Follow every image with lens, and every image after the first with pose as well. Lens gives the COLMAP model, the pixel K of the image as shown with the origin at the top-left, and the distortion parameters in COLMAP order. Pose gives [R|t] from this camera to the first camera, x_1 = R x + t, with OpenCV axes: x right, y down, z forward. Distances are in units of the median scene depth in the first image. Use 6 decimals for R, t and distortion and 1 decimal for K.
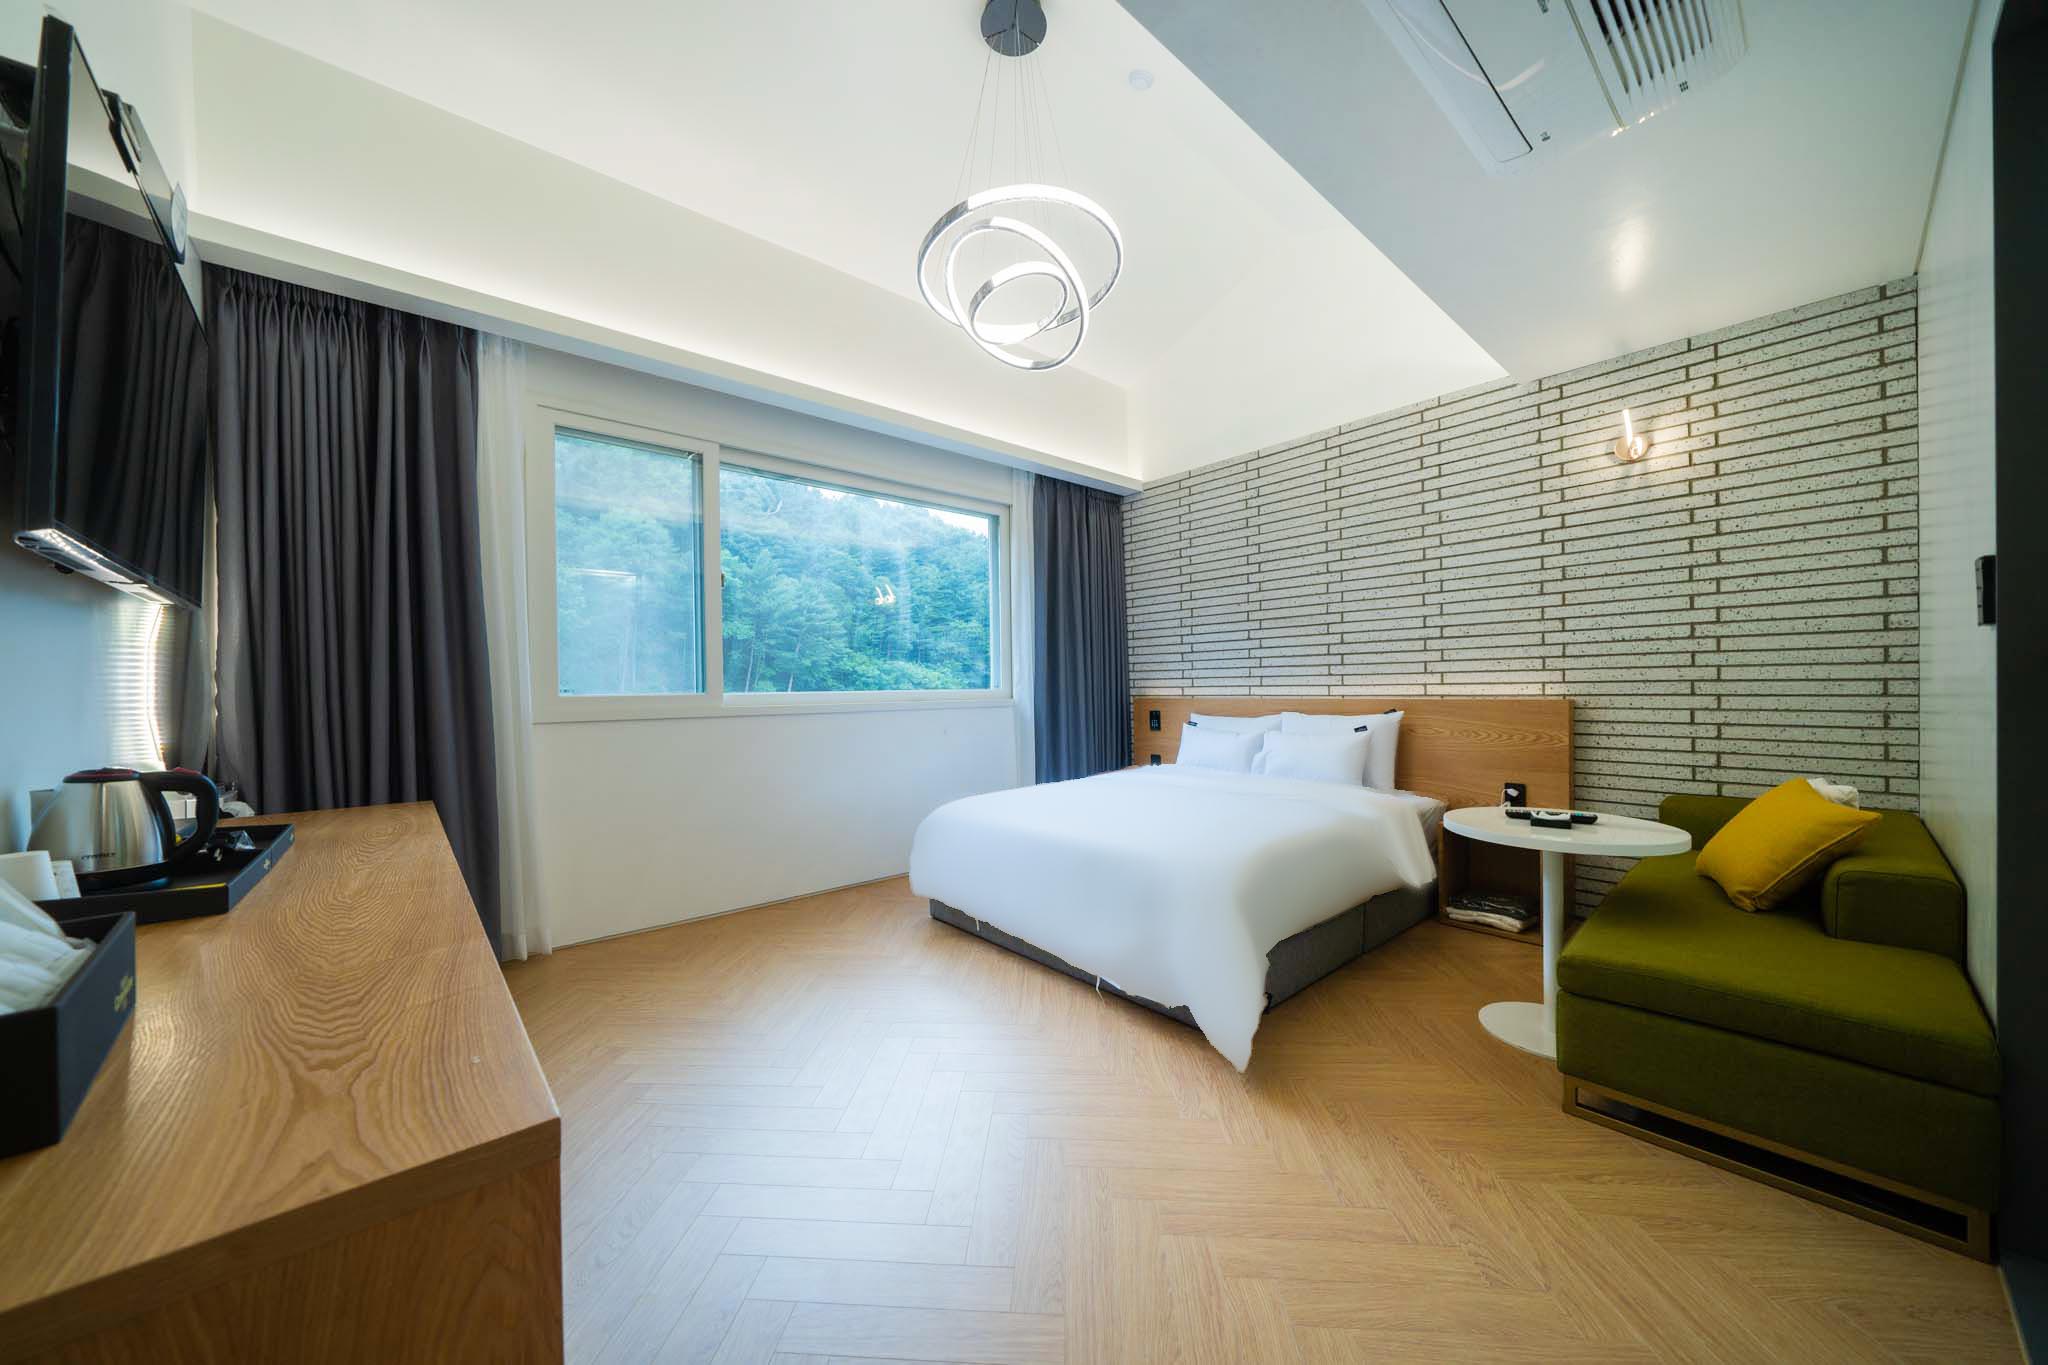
lens RADIAL K [[699.0, 0, 1026.5], [0, 699.0, 698.2], [0, 0, 1]] dist [-0.007377, -0.000005]
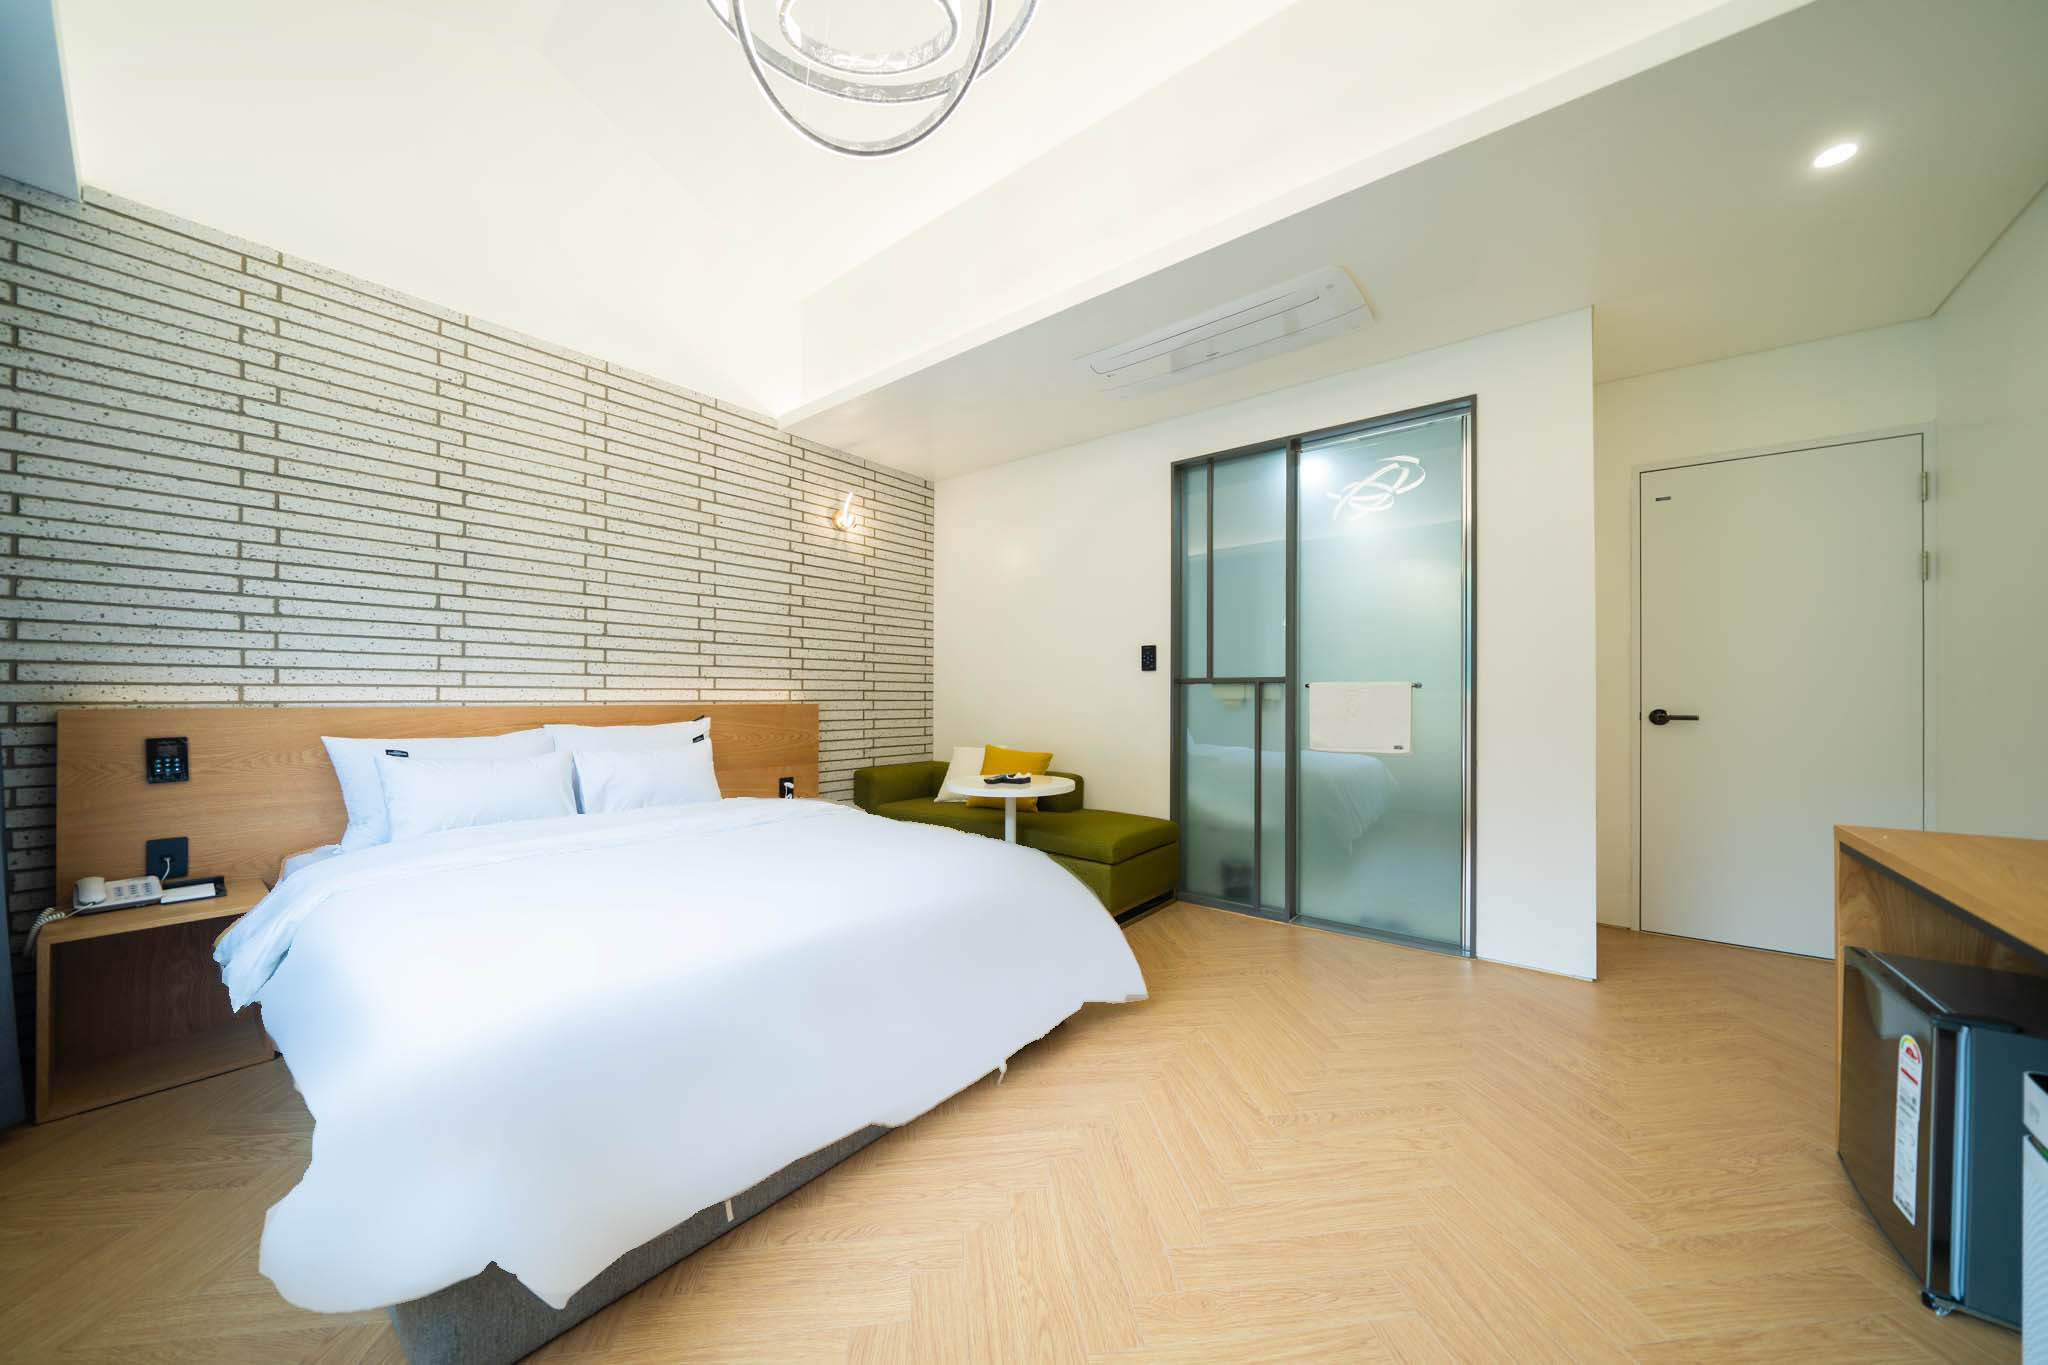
lens RADIAL K [[699.0, 0, 1026.5], [0, 699.0, 698.2], [0, 0, 1]] dist [-0.007377, -0.000005]
pose [[-0.178778, 0.002310, 0.983887, -0.449963], [0.005114, 0.999986, -0.001419, -0.003997], [-0.983876, 0.004778, -0.178788, 0.729991]]
